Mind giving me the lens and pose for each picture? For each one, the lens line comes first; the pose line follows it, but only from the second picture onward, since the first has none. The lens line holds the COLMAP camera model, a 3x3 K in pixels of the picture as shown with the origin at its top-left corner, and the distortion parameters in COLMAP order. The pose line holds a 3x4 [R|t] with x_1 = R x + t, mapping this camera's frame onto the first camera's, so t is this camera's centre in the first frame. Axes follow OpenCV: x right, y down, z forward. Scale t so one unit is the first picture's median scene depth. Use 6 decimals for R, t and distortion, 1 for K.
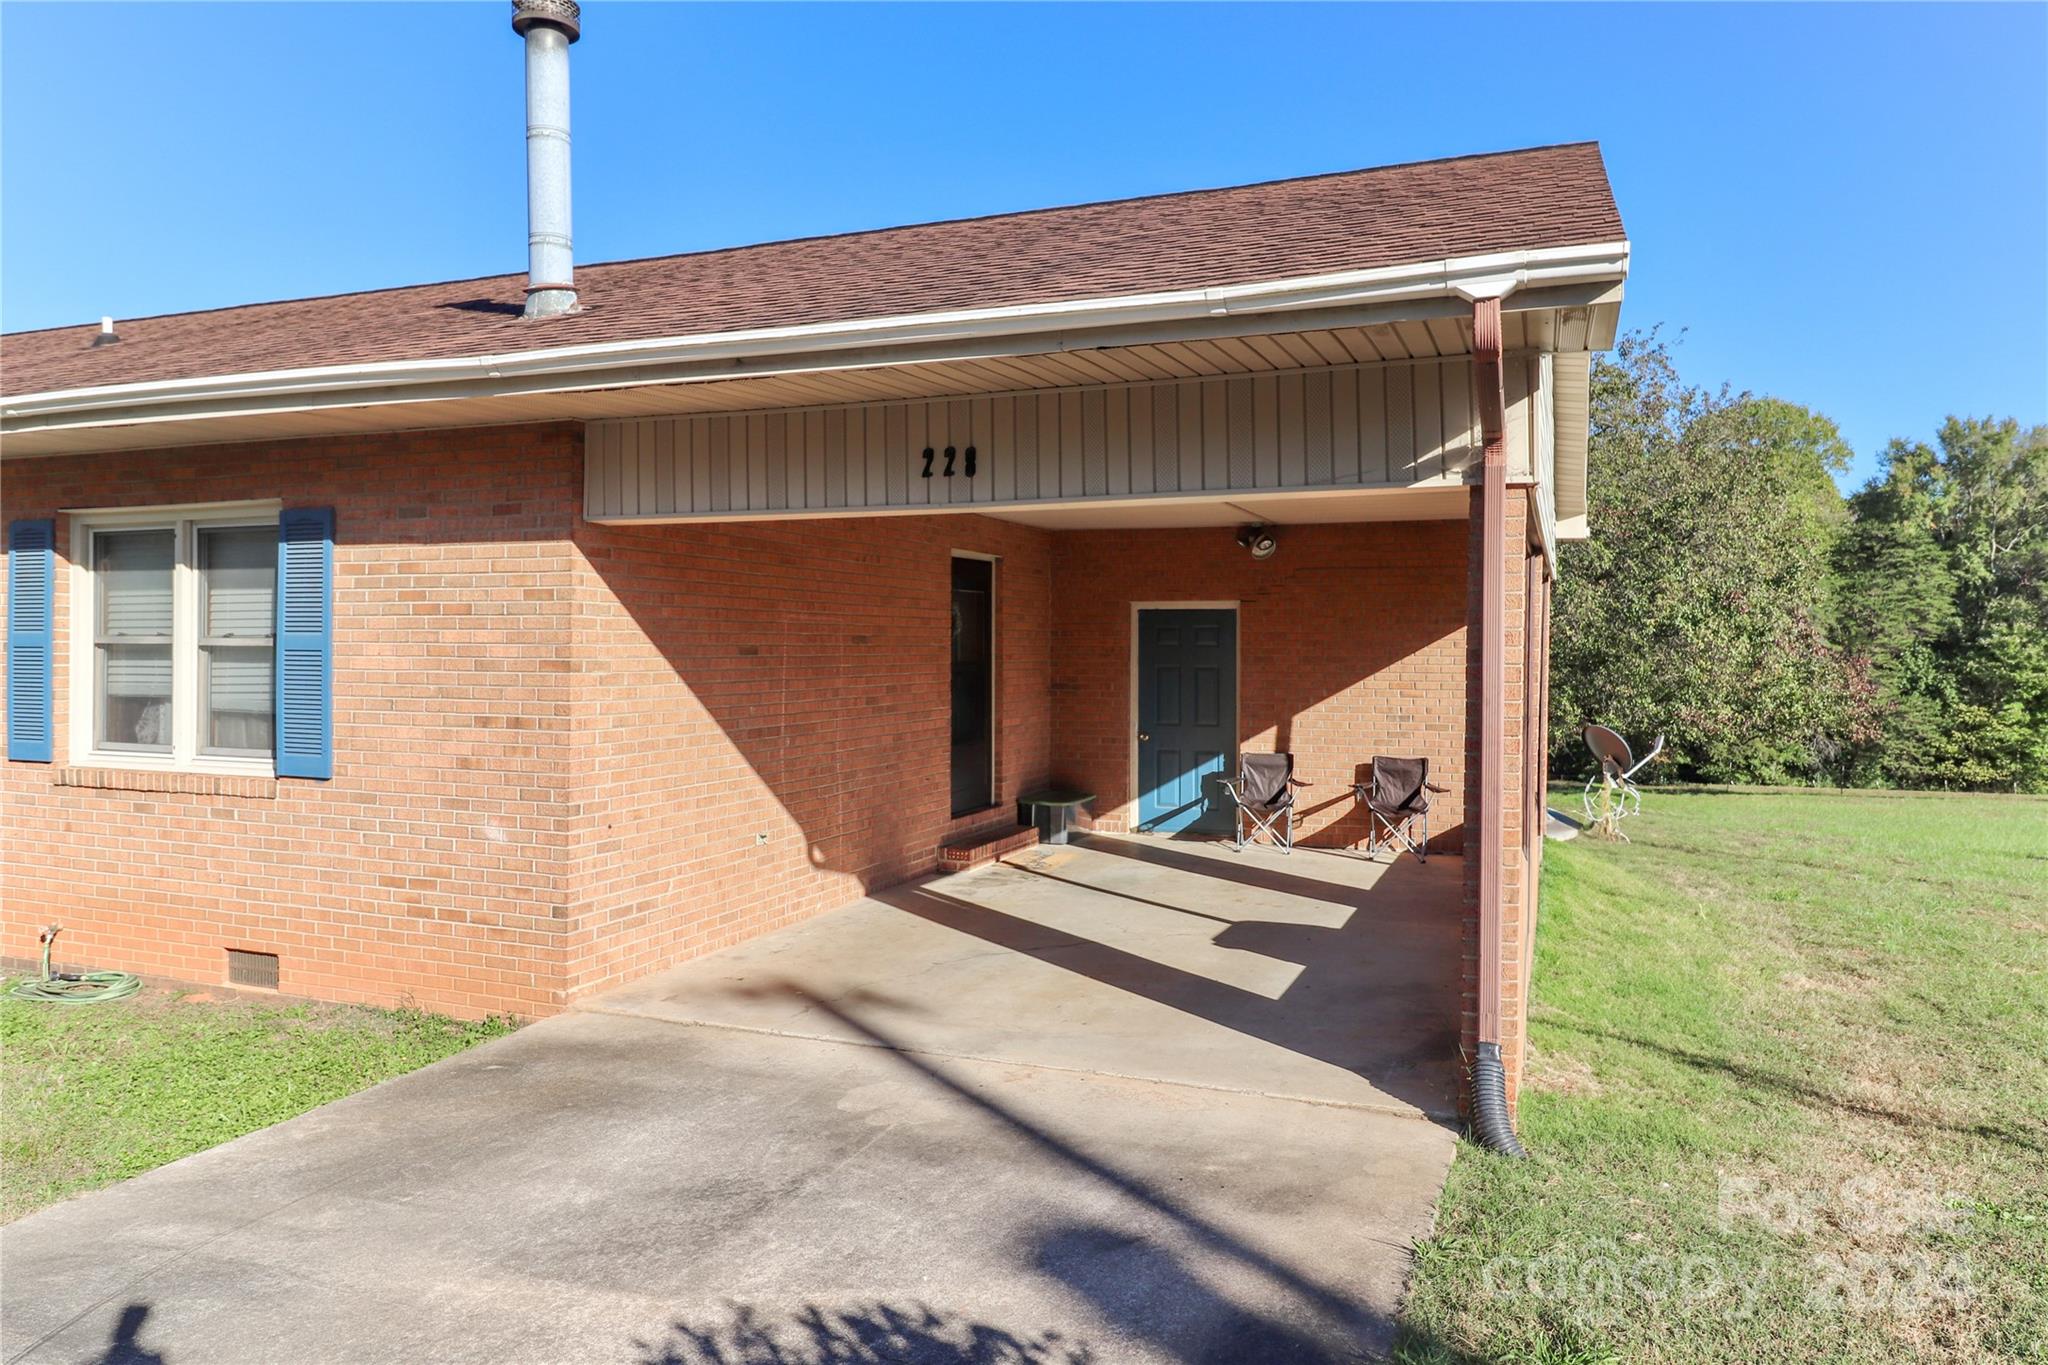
lens RADIAL K [[1326.0, 0, 1028.2], [0, 1326.0, 660.3], [0, 0, 1]] dist [0.021680, -0.025808]
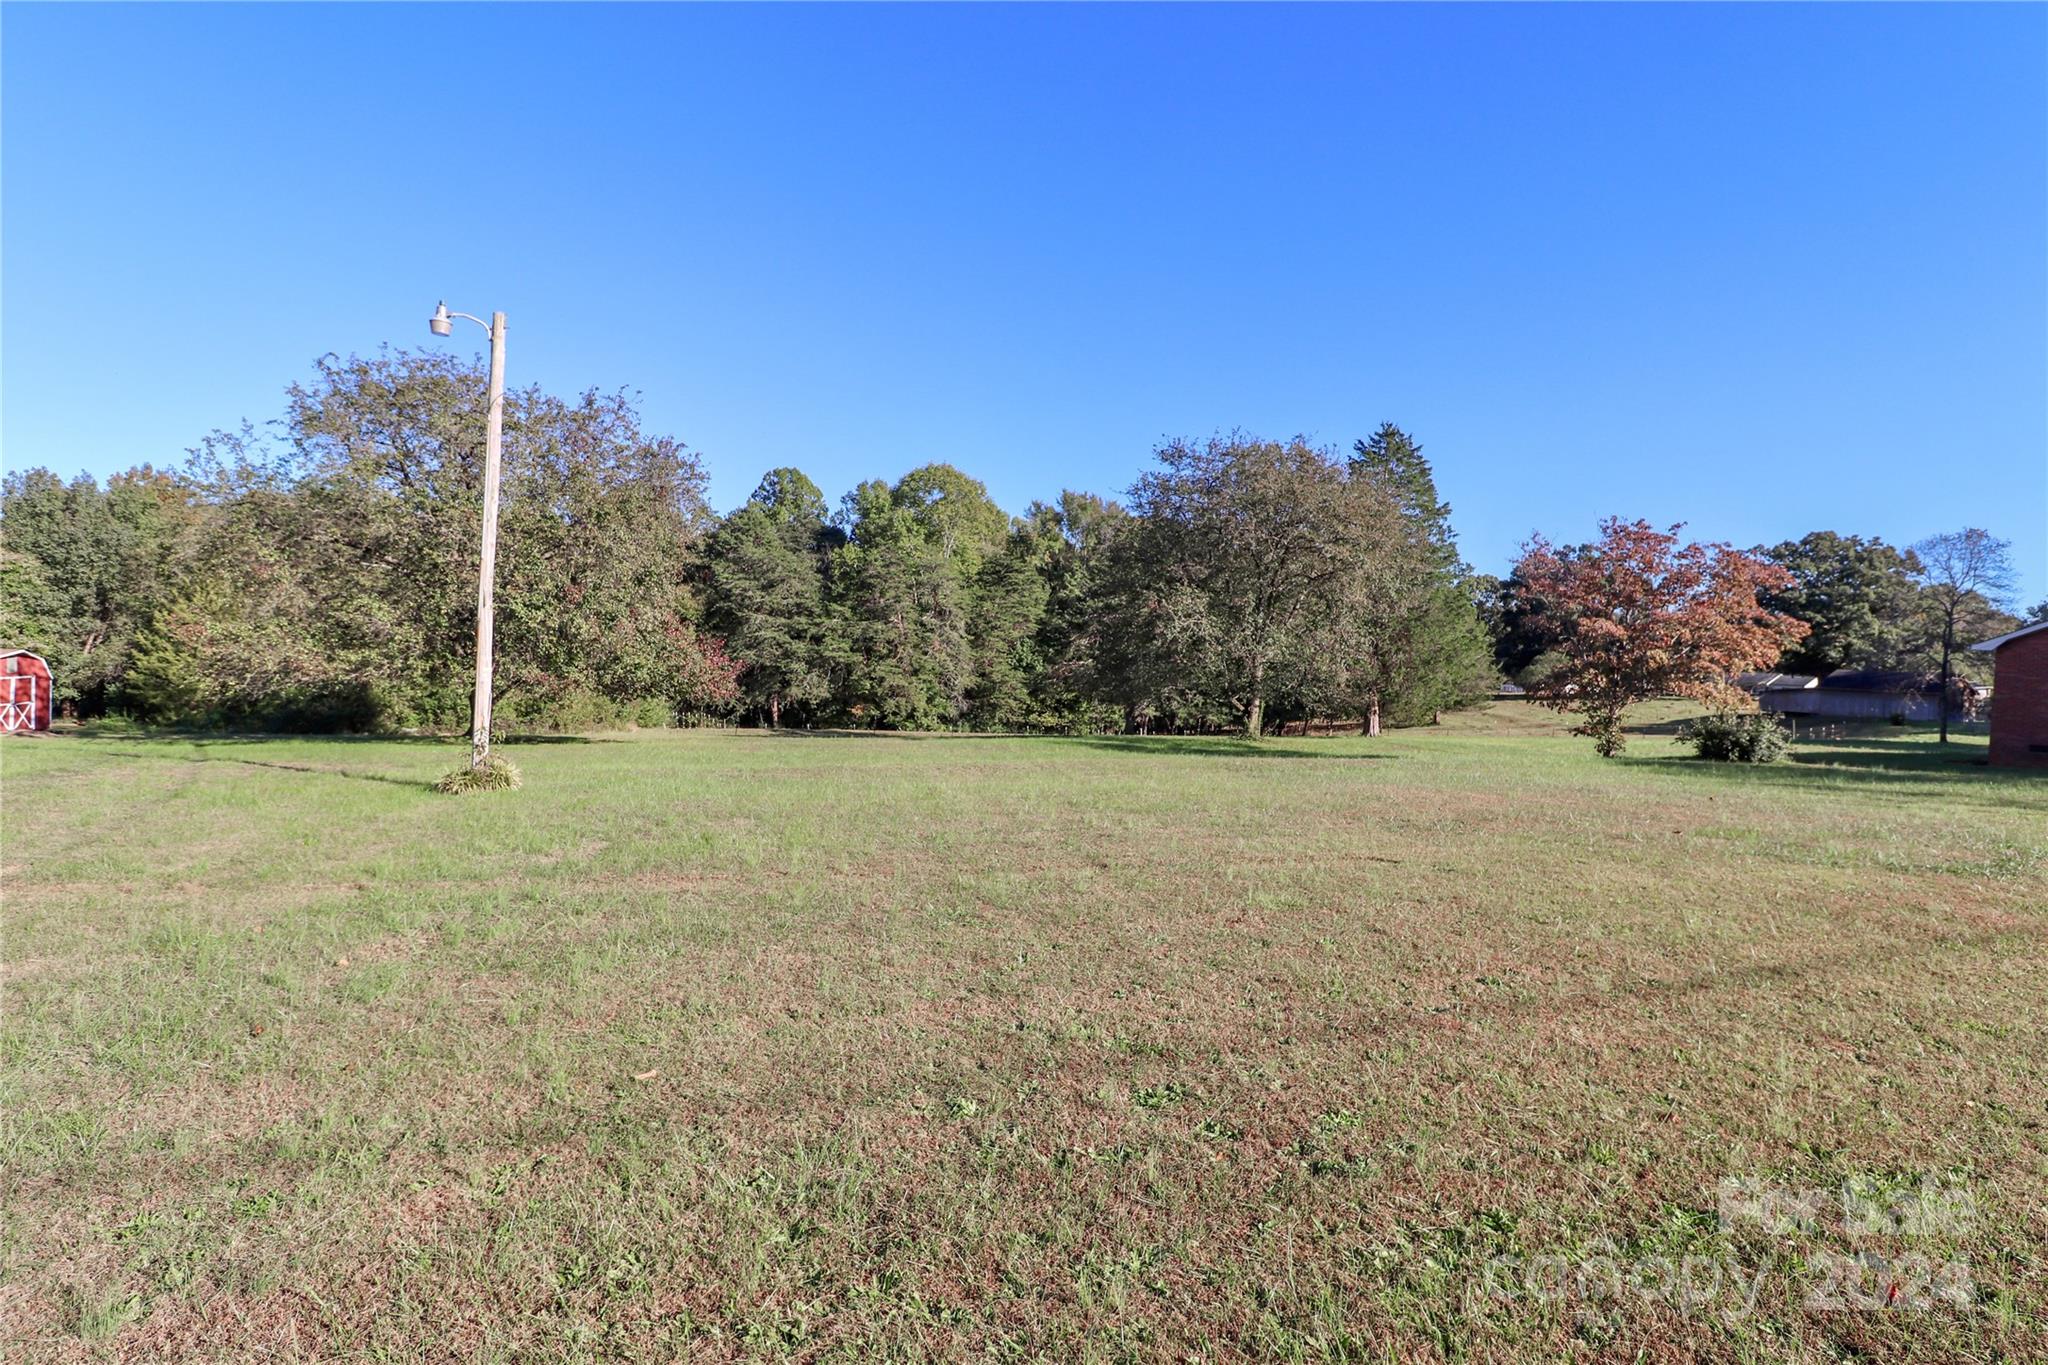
lens RADIAL K [[1013.8, 0, 1044.9], [0, 1013.8, 669.0], [0, 0, 1]] dist [0.004508, -0.014129]
pose [[0.890924, 0.017256, 0.453824, 0.163750], [-0.030895, 0.999266, 0.022657, -0.002061], [-0.453100, -0.034207, 0.890803, -0.044544]]
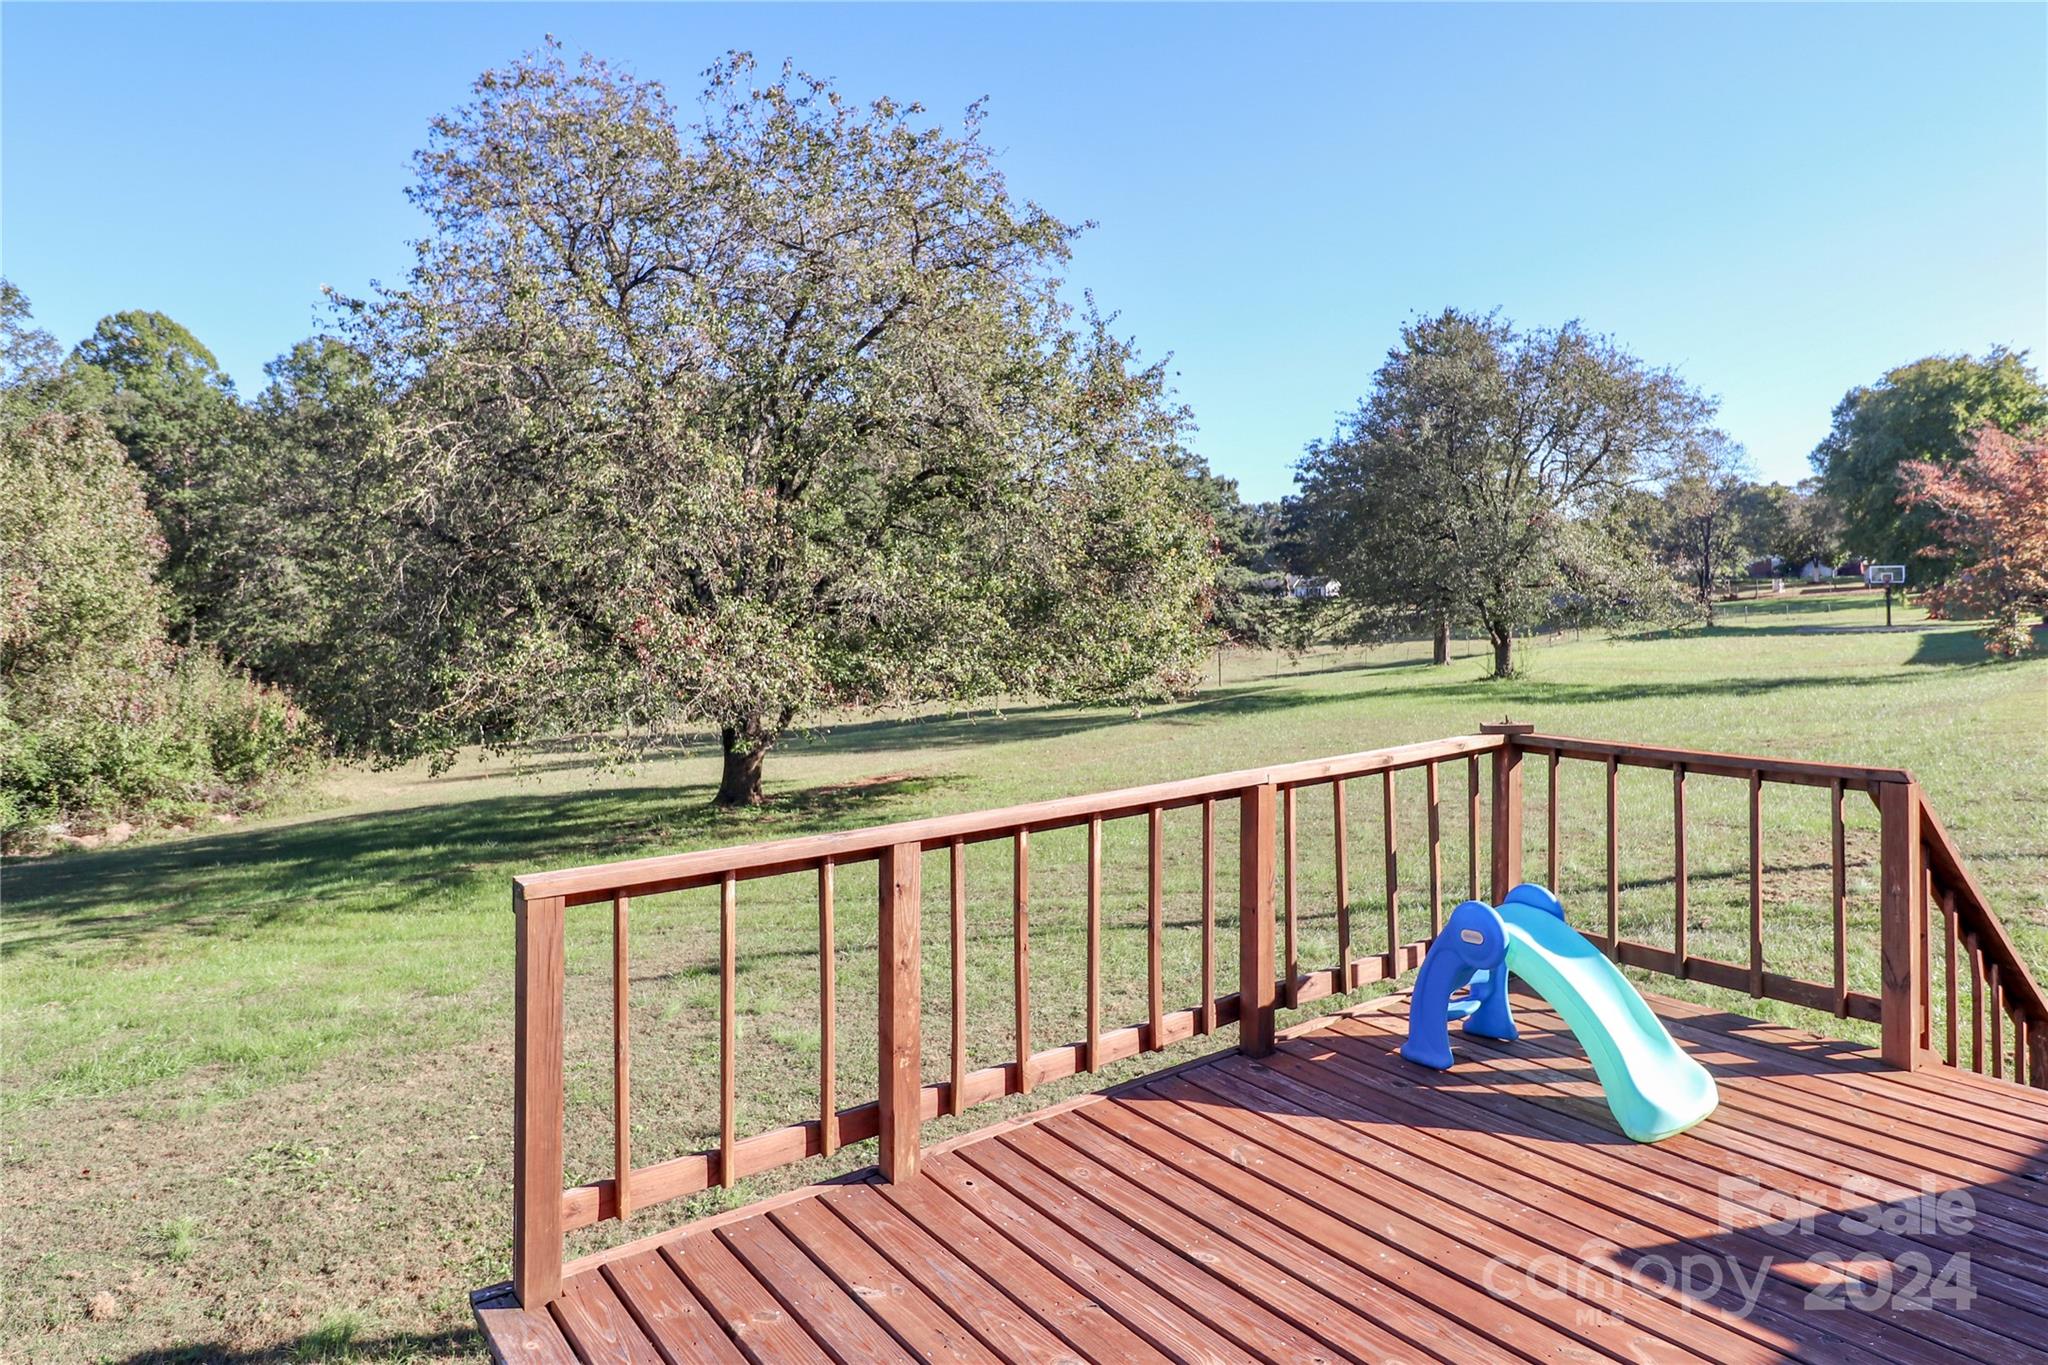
lens RADIAL K [[1290.4, 0, 1039.7], [0, 1290.4, 565.4], [0, 0, 1]] dist [0.001533, 0.001437]
pose [[0.522313, -0.007153, 0.852724, -0.057137], [0.022158, 0.999741, -0.005186, -0.006366], [-0.852466, 0.021603, 0.522336, 0.226345]]
